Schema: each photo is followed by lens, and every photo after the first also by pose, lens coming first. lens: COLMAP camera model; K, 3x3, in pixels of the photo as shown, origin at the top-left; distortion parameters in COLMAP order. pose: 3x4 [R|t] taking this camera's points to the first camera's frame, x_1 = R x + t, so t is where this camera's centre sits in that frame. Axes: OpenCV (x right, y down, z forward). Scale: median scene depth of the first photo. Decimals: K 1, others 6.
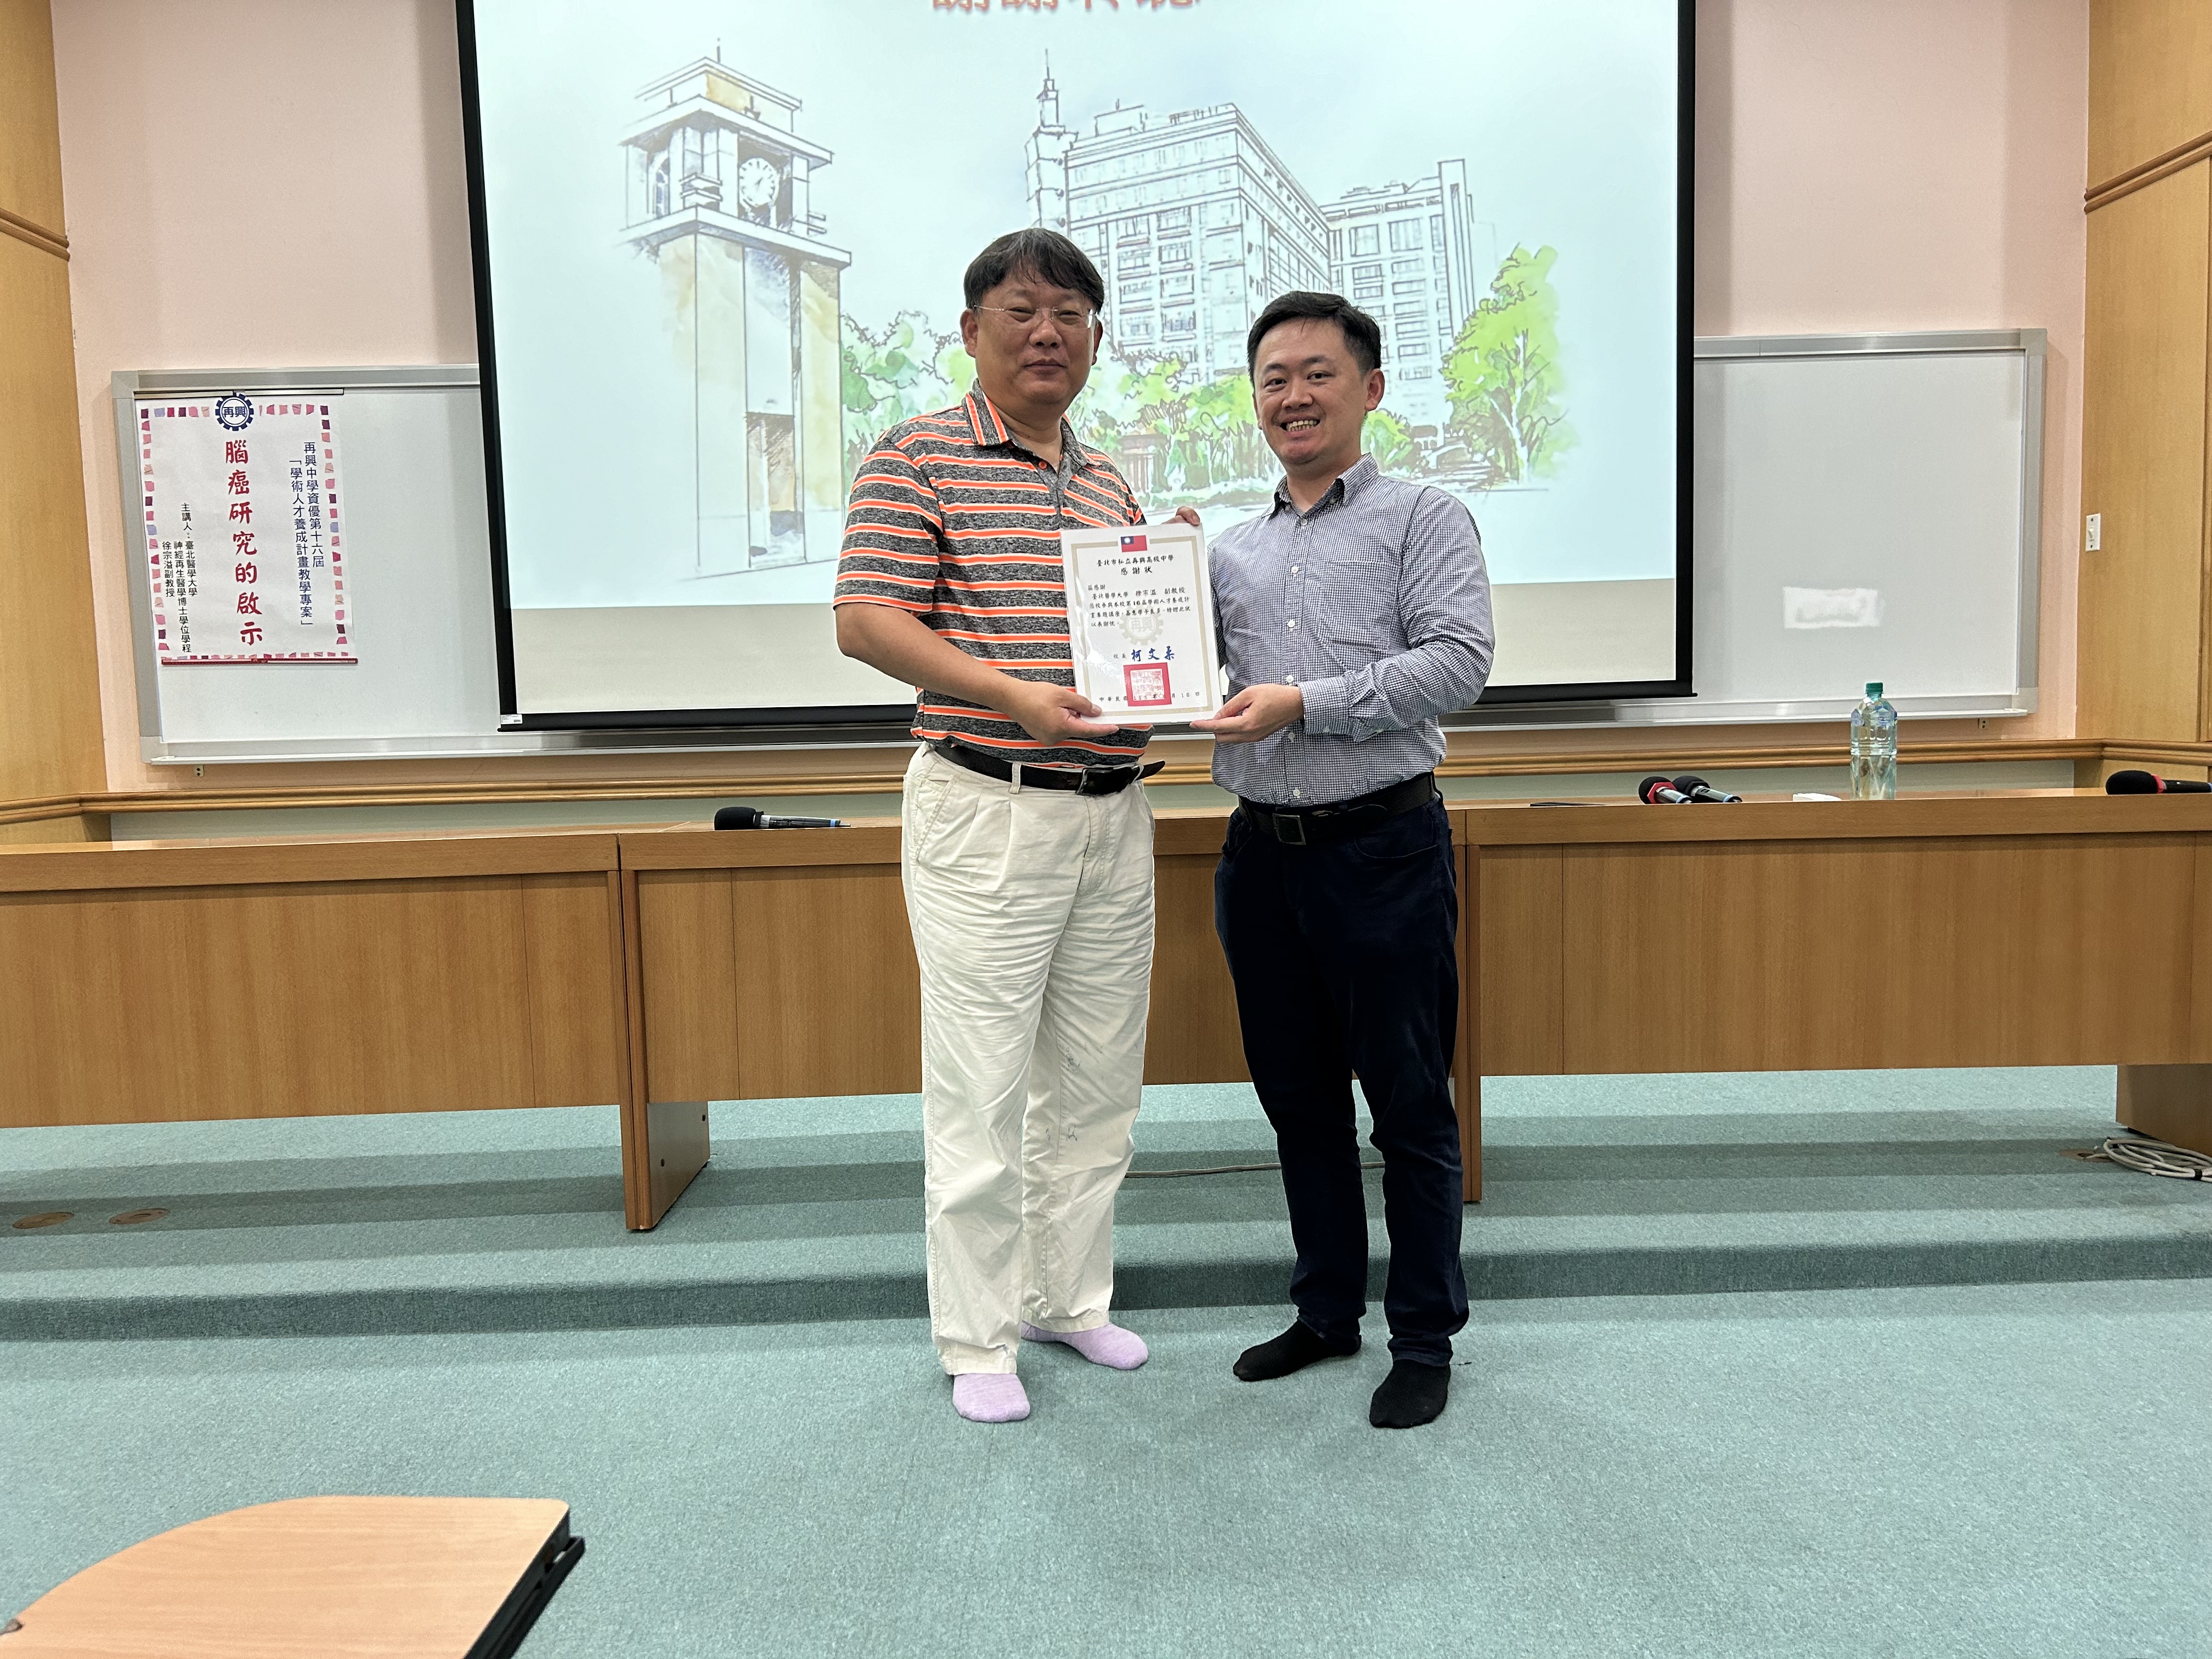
lens RADIAL K [[1690.3, 0, 1106.0], [0, 1690.3, 829.5], [0, 0, 1]] dist [0.006819, 0.008643]
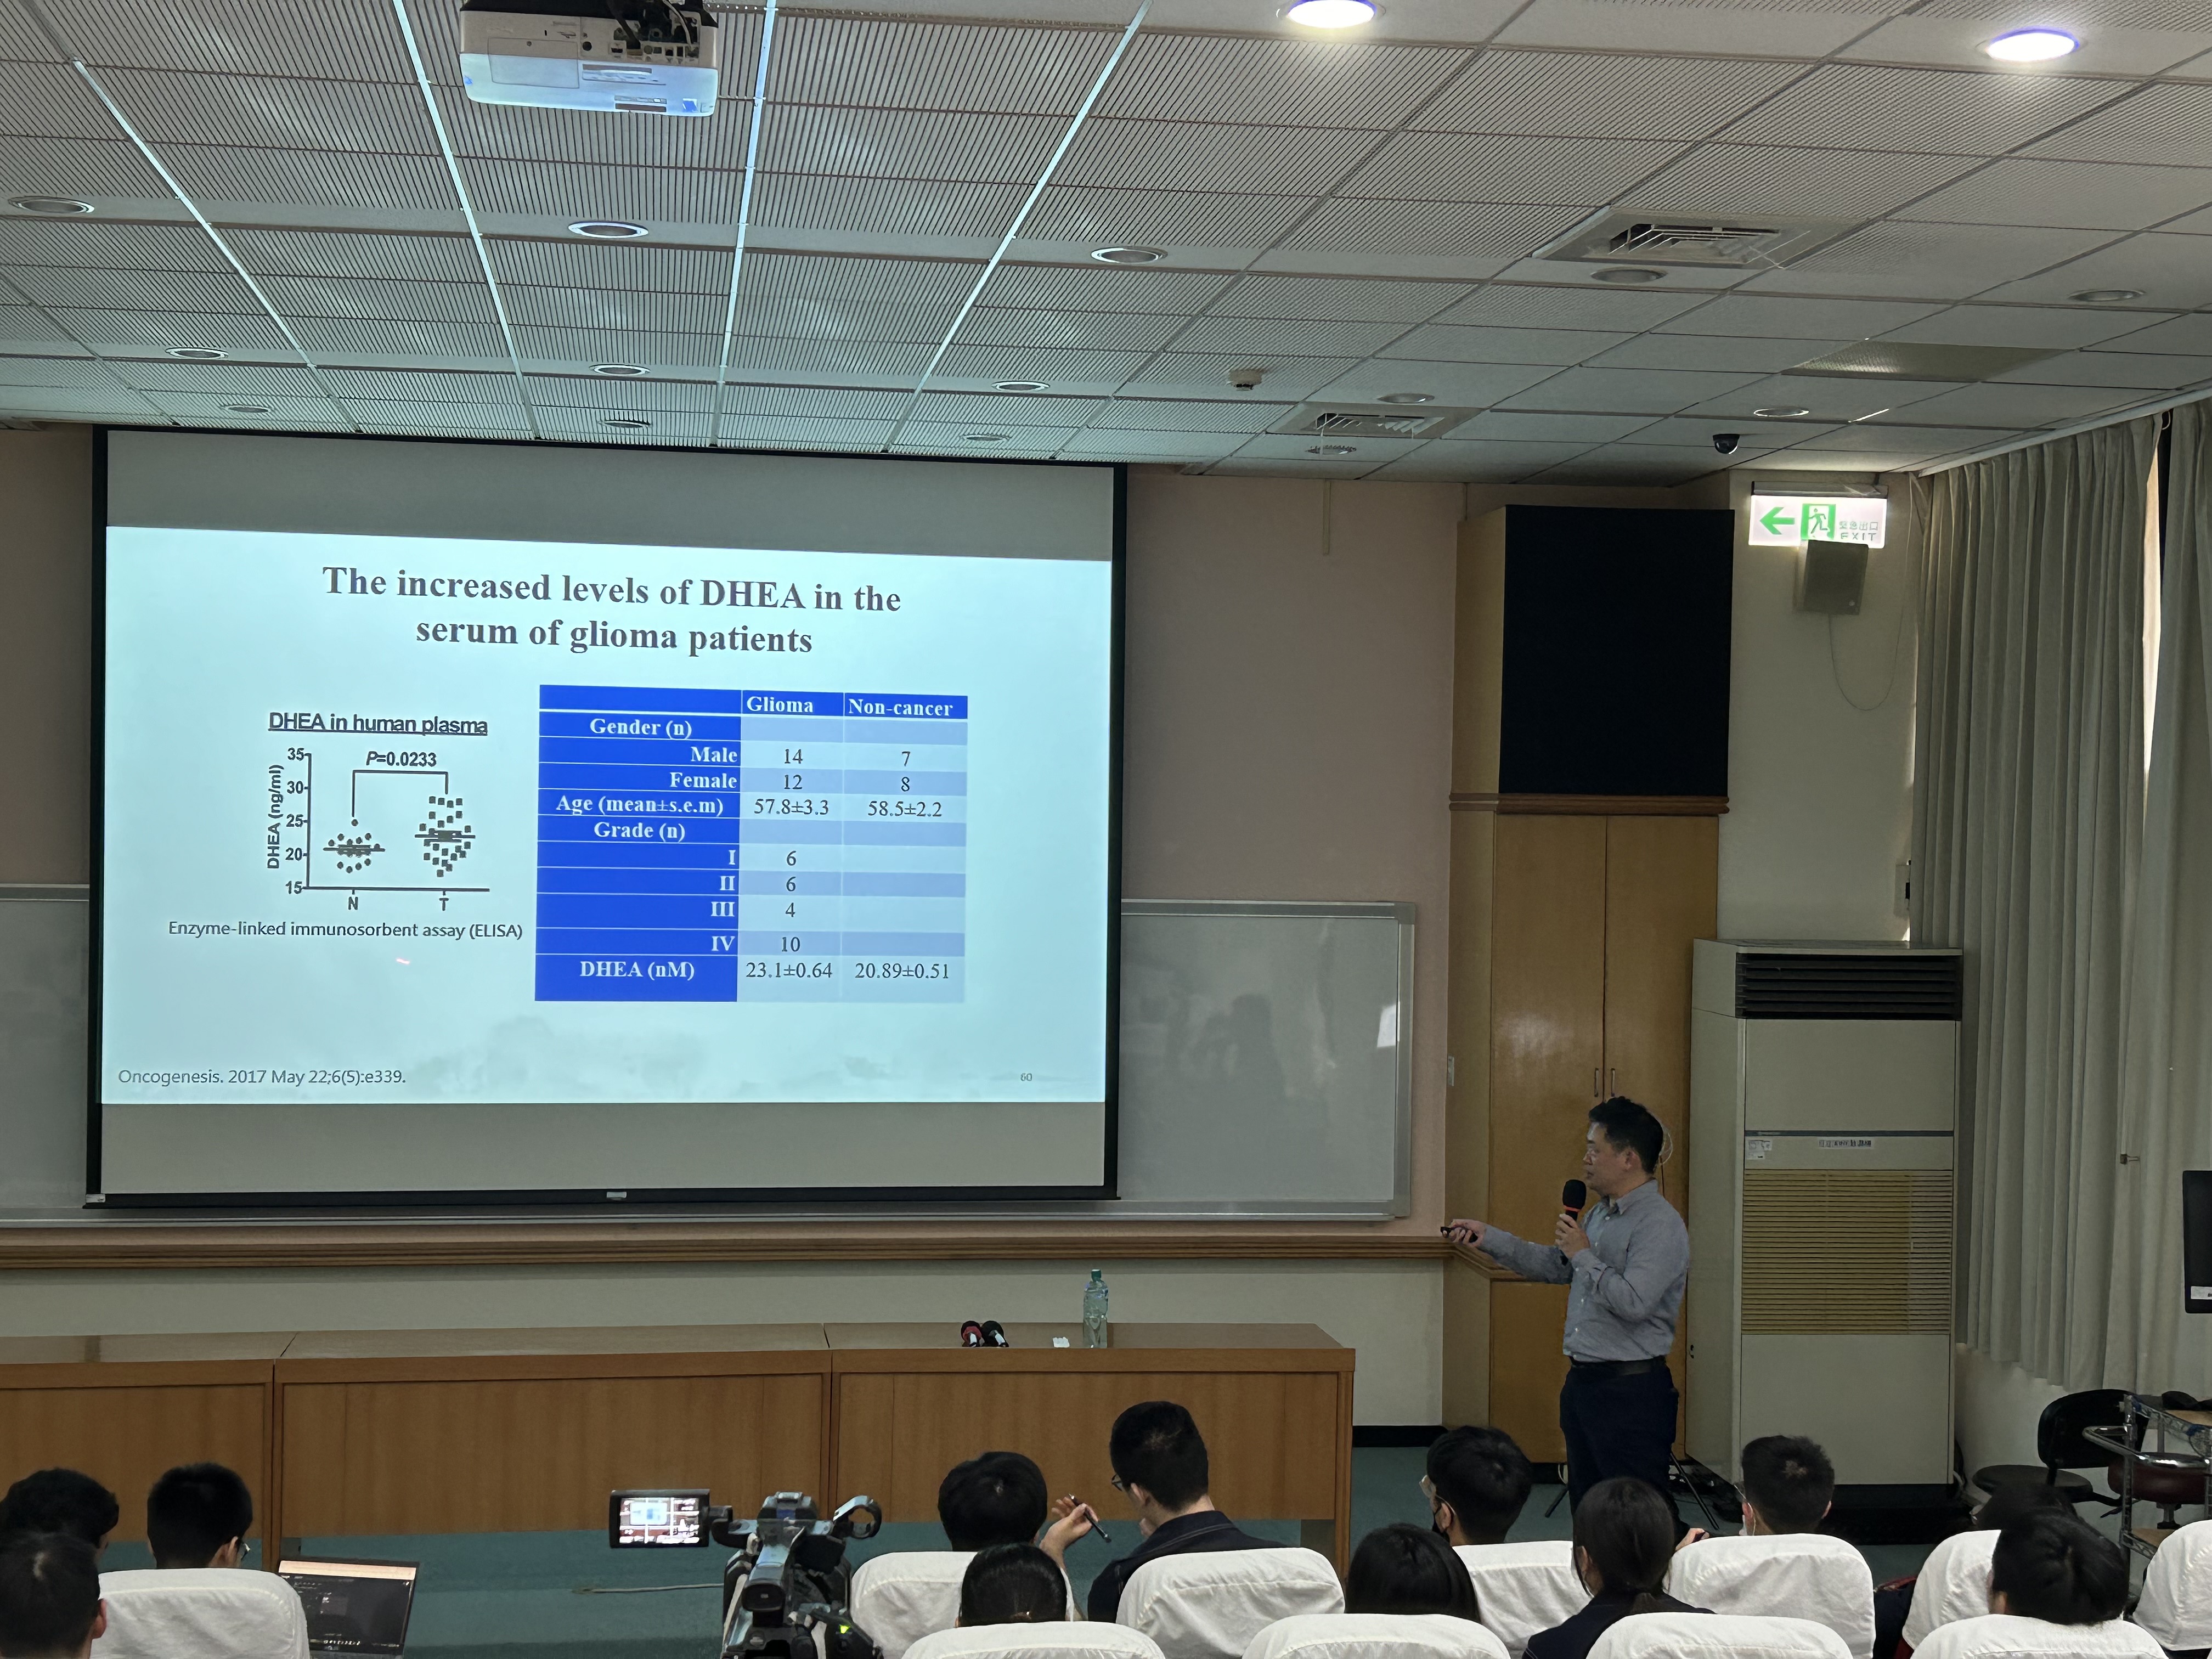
lens RADIAL K [[2975.4, 0, 1106.0], [0, 2975.4, 829.5], [0, 0, 1]] dist [0.138579, -0.078706]
pose [[0.990536, 0.043973, 0.130017, 0.051401], [-0.033985, 0.996369, -0.078068, -0.178692], [-0.132978, 0.072911, 0.988434, -1.147605]]
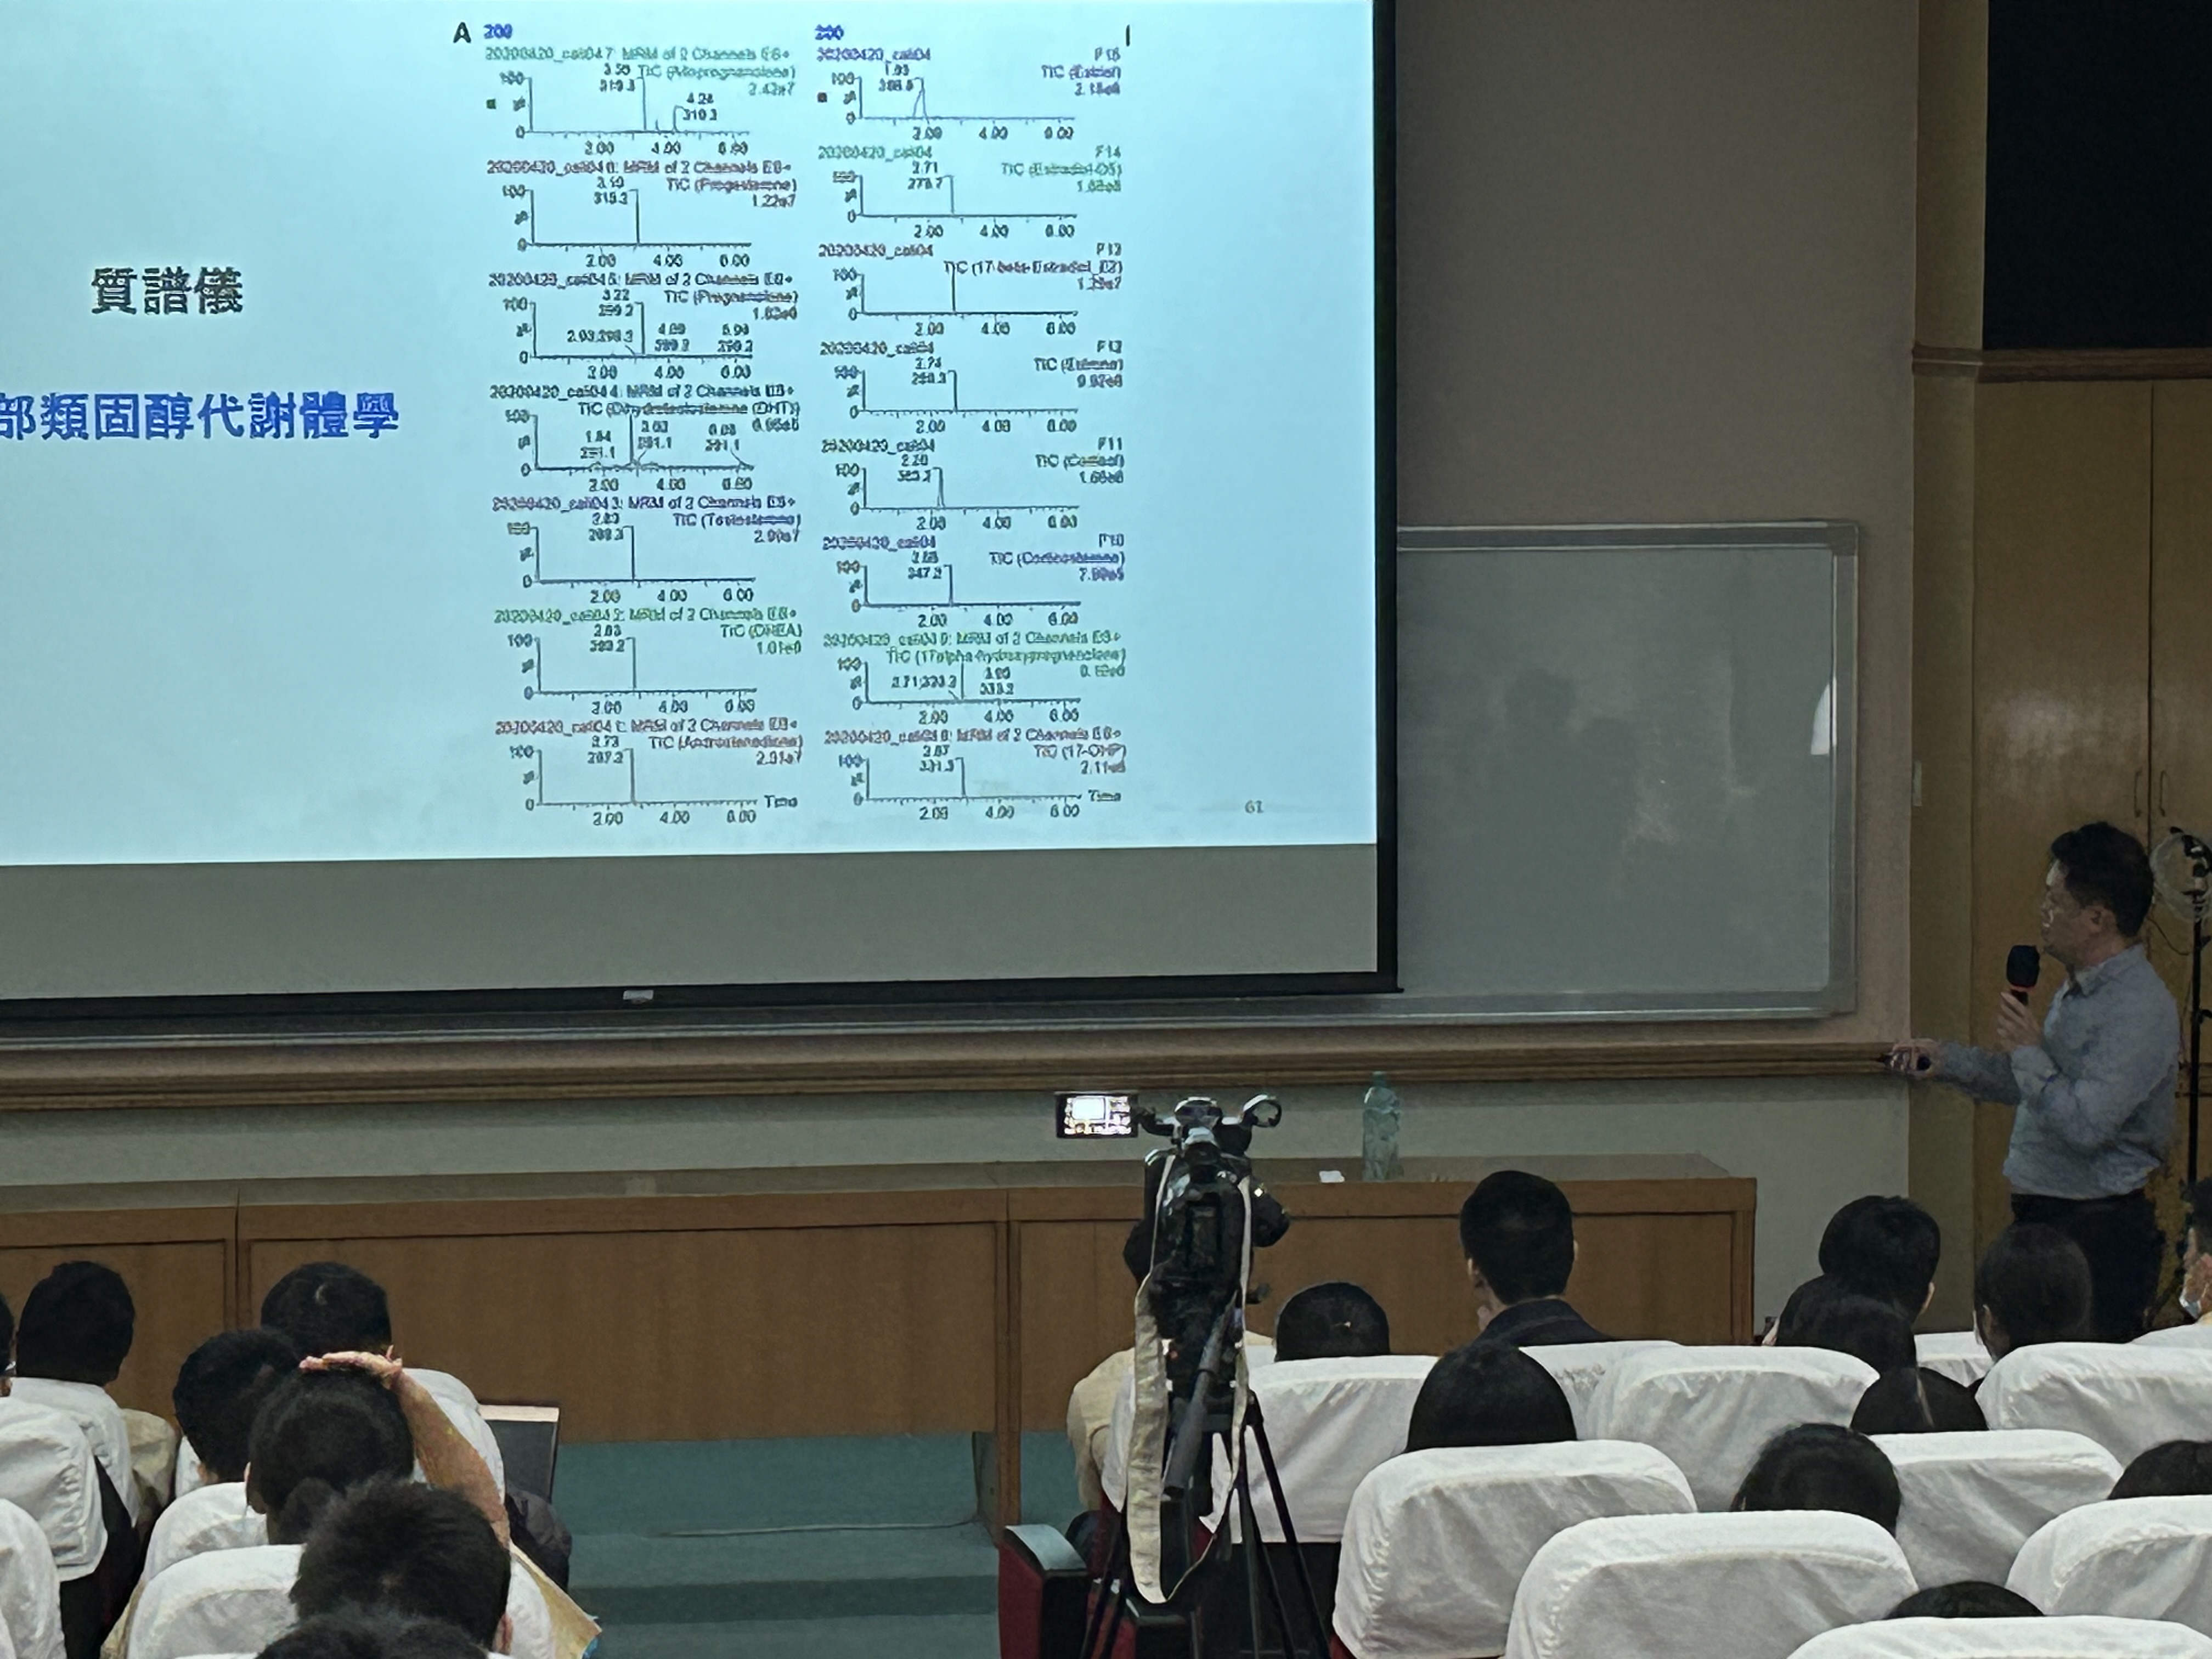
lens RADIAL K [[6839.8, 0, 1106.0], [0, 6839.8, 829.5], [0, 0, 1]] dist [0.178206, 1.696781]
pose [[0.994204, 0.013423, 0.106668, -0.128742], [-0.013416, 0.999910, -0.000778, -0.152296], [-0.106669, -0.000658, 0.994294, -2.177757]]
